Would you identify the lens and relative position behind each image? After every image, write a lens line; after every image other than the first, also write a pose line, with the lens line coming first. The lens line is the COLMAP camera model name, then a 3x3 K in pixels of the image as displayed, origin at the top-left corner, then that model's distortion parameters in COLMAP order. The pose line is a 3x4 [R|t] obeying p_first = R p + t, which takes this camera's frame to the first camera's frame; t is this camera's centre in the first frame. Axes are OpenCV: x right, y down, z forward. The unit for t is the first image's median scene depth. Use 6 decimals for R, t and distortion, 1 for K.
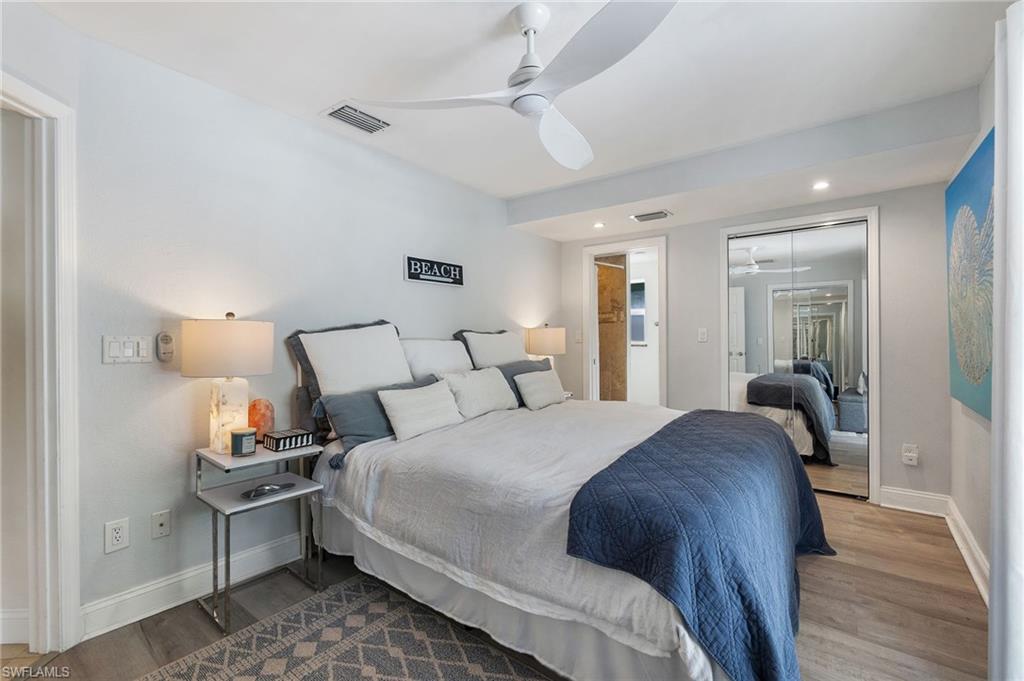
lens RADIAL K [[454.5, 0, 502.8], [0, 454.5, 340.7], [0, 0, 1]] dist [0.000252, -0.000018]
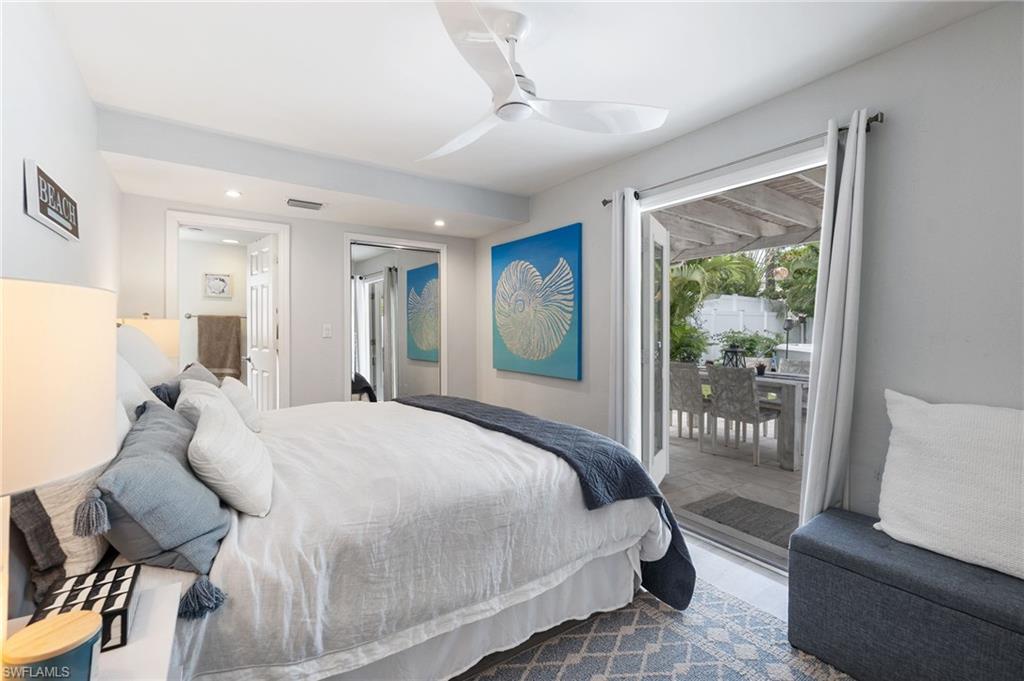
lens RADIAL K [[440.5, 0, 503.6], [0, 440.5, 338.6], [0, 0, 1]] dist [-0.001157, 0.000271]
pose [[0.311160, -0.012409, 0.950276, -0.748394], [0.002824, 0.999922, 0.012132, -0.012287], [-0.950353, -0.001092, 0.311171, 0.596678]]
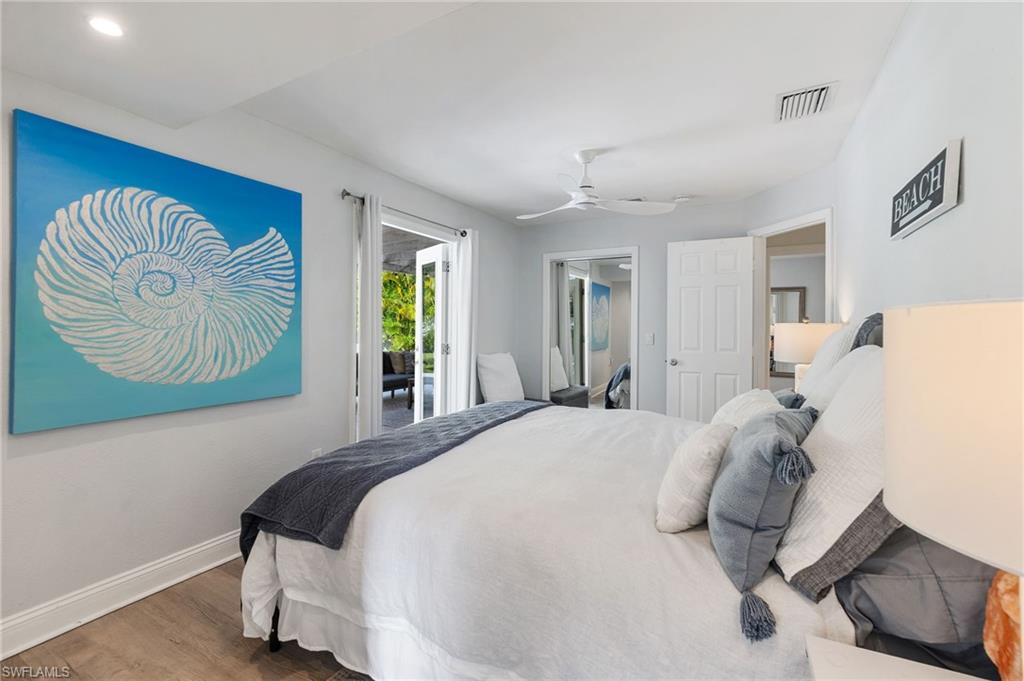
lens RADIAL K [[440.5, 0, 503.6], [0, 440.5, 338.6], [0, 0, 1]] dist [-0.001157, 0.000271]
pose [[-0.989416, 0.011403, -0.144655, 0.533194], [0.006148, 0.999307, 0.036721, -0.042206], [0.144973, 0.035443, -0.988801, 2.255928]]
